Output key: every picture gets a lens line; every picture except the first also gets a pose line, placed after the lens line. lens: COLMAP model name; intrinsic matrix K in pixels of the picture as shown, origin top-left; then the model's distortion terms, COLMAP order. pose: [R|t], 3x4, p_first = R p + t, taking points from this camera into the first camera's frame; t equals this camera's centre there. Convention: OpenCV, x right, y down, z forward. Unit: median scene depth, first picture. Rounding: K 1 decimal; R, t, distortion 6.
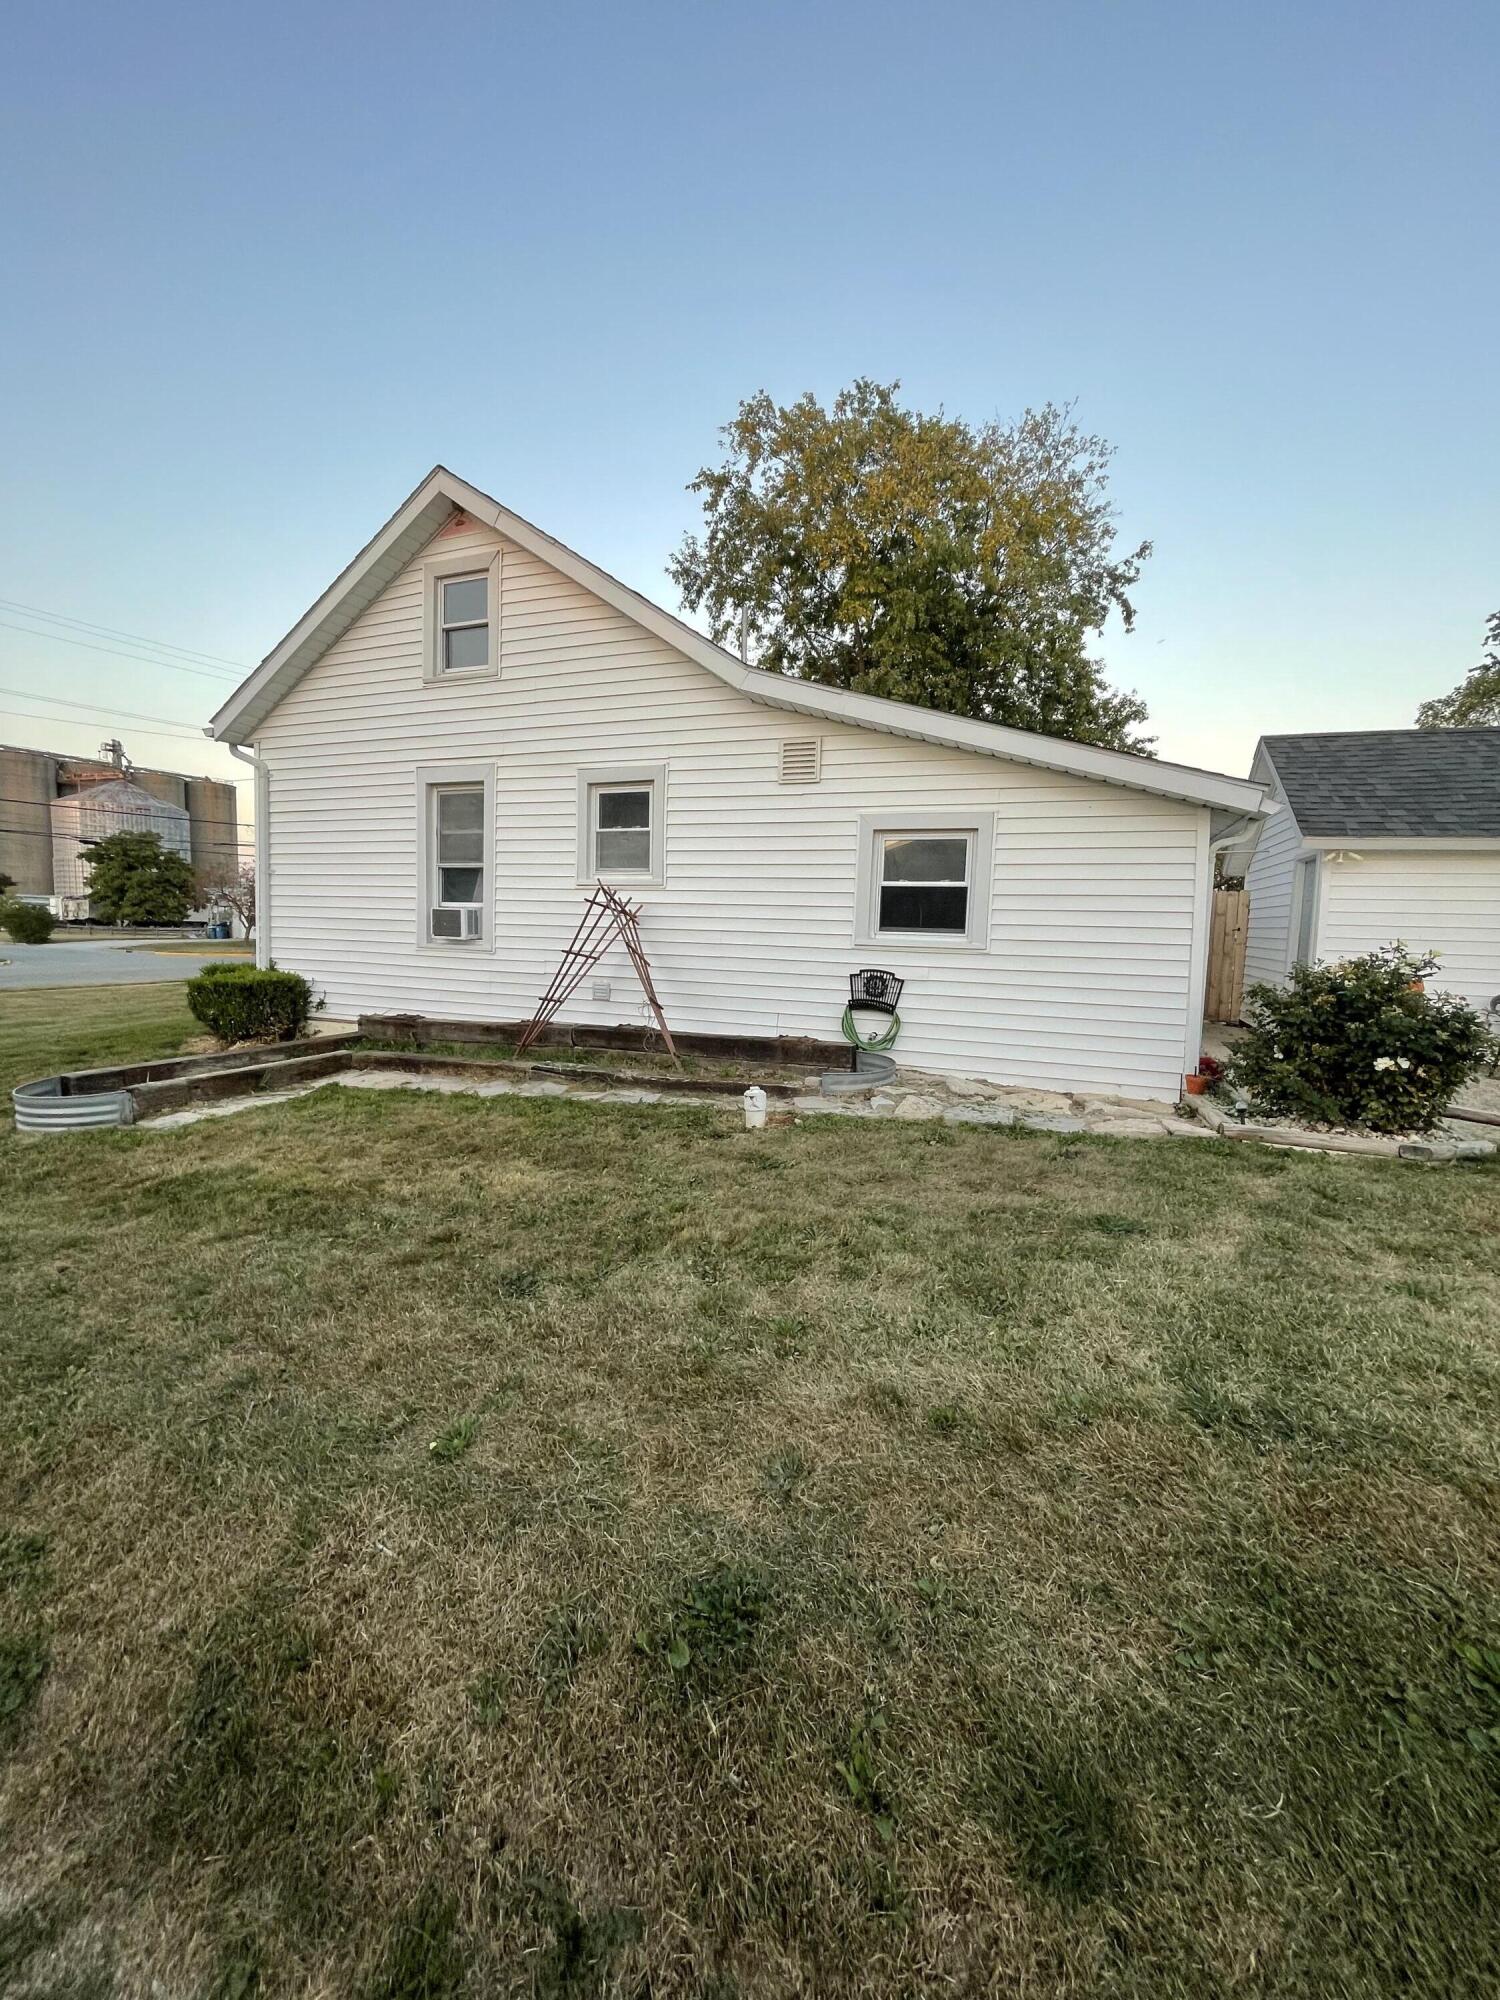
lens RADIAL K [[809.5, 0, 754.0], [0, 809.5, 991.6], [0, 0, 1]] dist [0.001961, 0.000724]
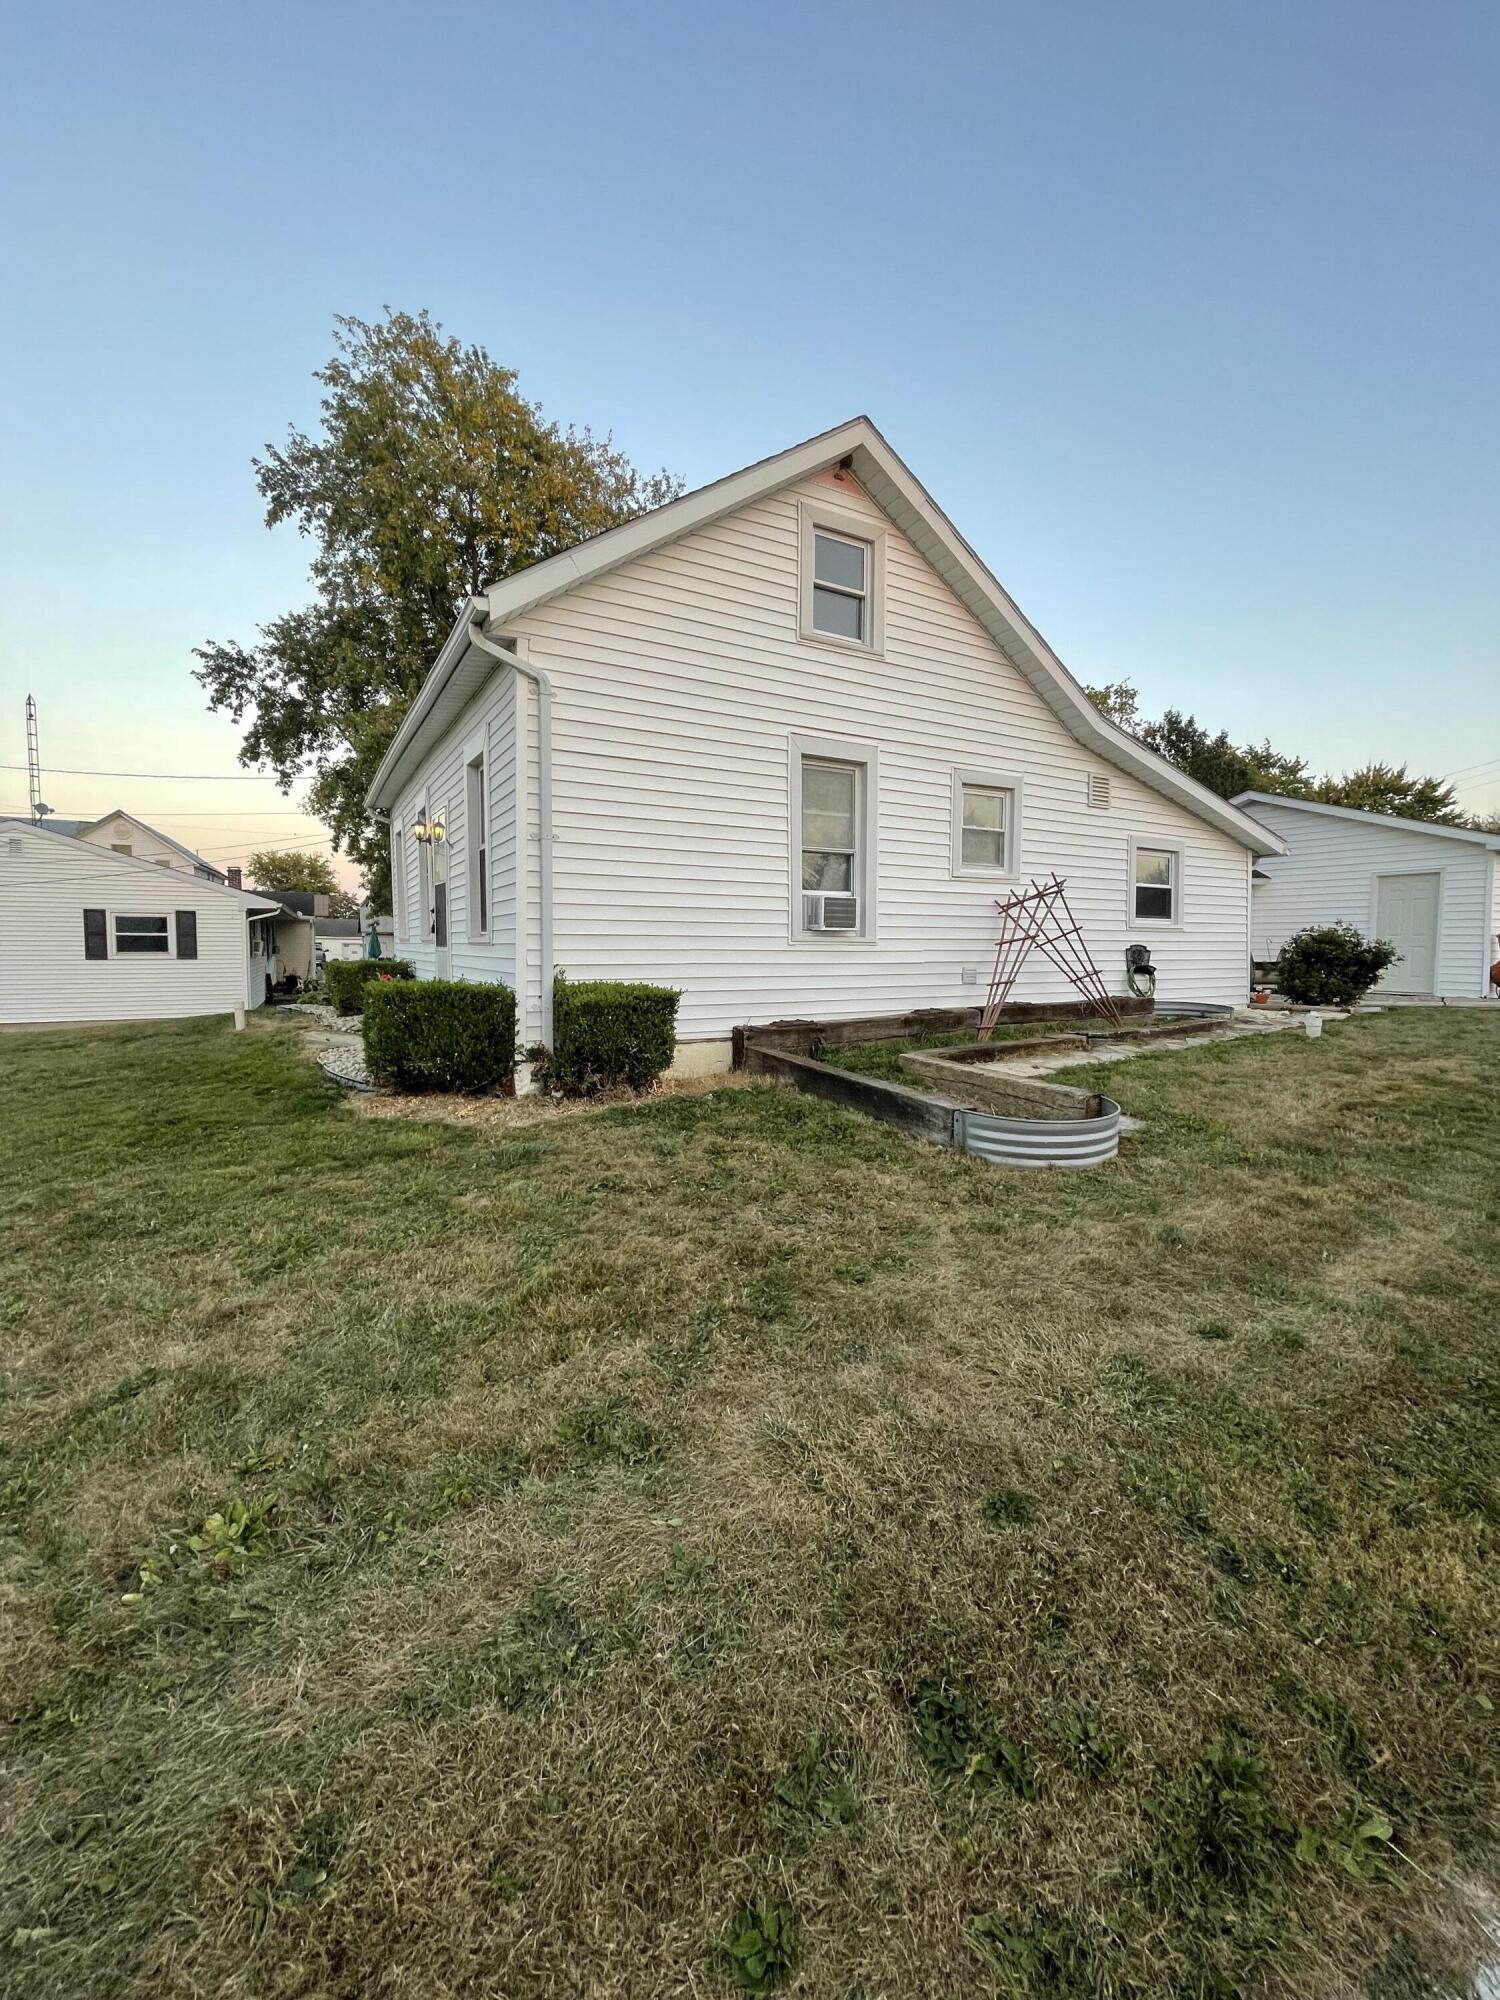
lens RADIAL K [[809.5, 0, 751.1], [0, 809.5, 988.9], [0, 0, 1]] dist [0.001961, 0.000724]
pose [[0.633498, -0.066944, 0.770843, -1.301839], [0.076199, 0.996805, 0.023946, -0.032766], [-0.769983, 0.043567, 0.636575, 0.574059]]
